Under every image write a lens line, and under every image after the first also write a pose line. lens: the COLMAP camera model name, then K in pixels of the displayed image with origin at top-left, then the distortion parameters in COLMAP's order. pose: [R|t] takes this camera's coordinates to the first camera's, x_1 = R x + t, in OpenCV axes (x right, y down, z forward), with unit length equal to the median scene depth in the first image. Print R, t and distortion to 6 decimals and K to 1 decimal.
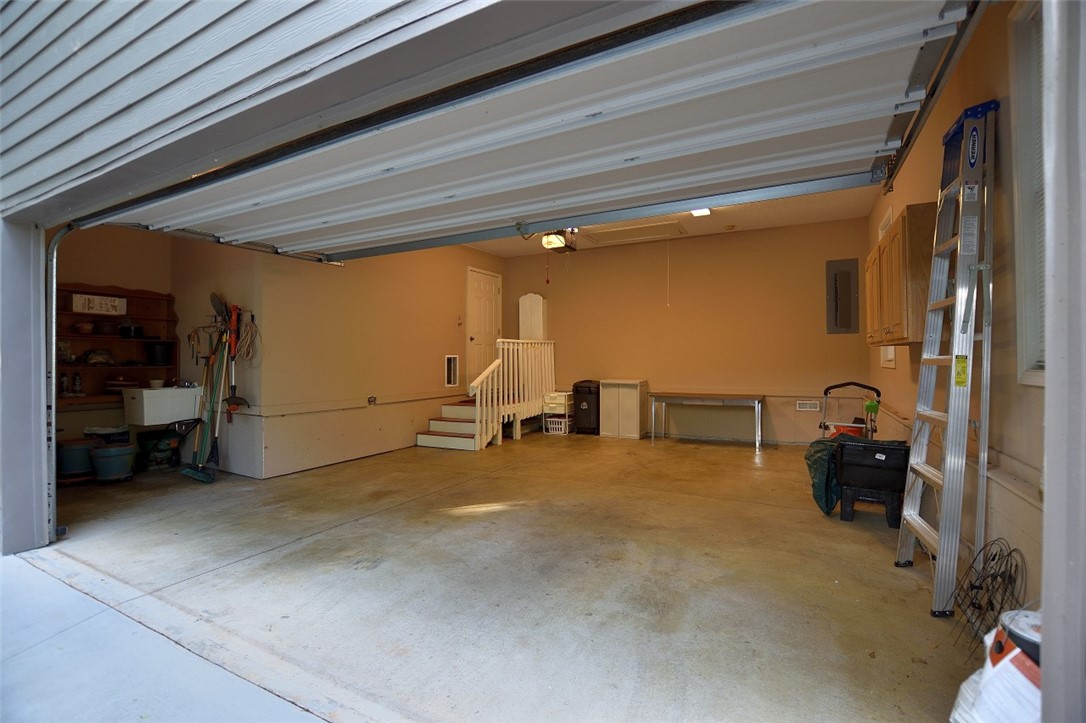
lens RADIAL K [[478.9, 0, 546.4], [0, 478.9, 356.9], [0, 0, 1]] dist [-0.035354, 0.005123]
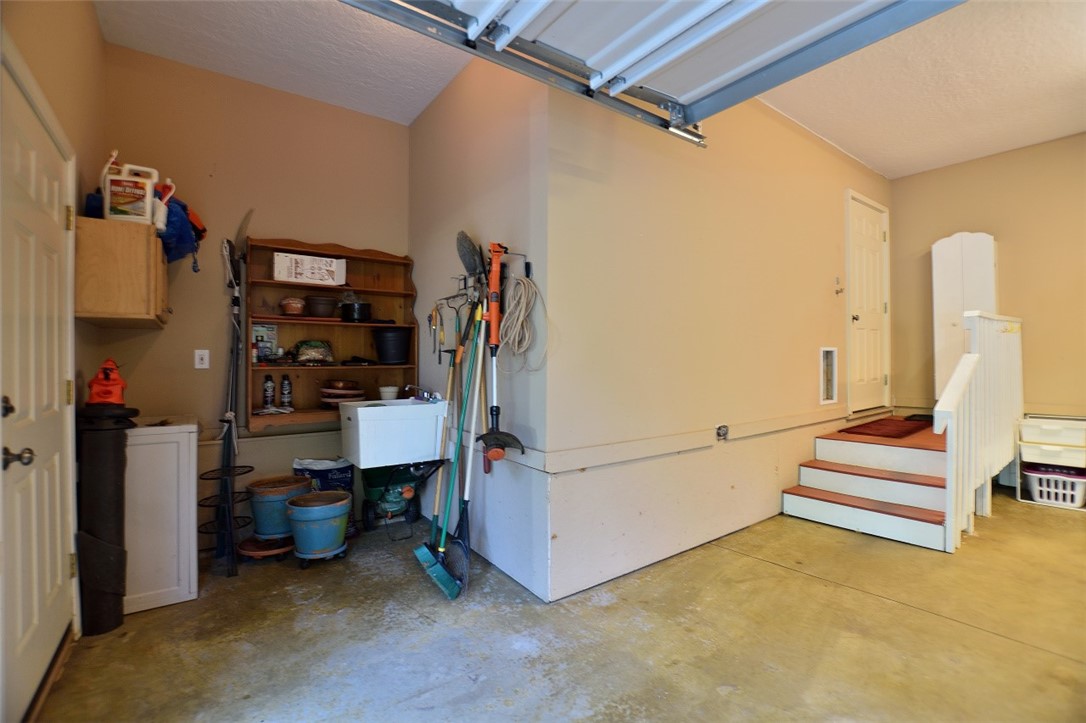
lens RADIAL K [[478.9, 0, 546.4], [0, 478.9, 356.9], [0, 0, 1]] dist [-0.035354, 0.005123]
pose [[0.896647, -0.002227, -0.442741, -0.373364], [0.003716, 0.999990, 0.002497, 0.007661], [0.442731, -0.003884, 0.896646, 0.546146]]
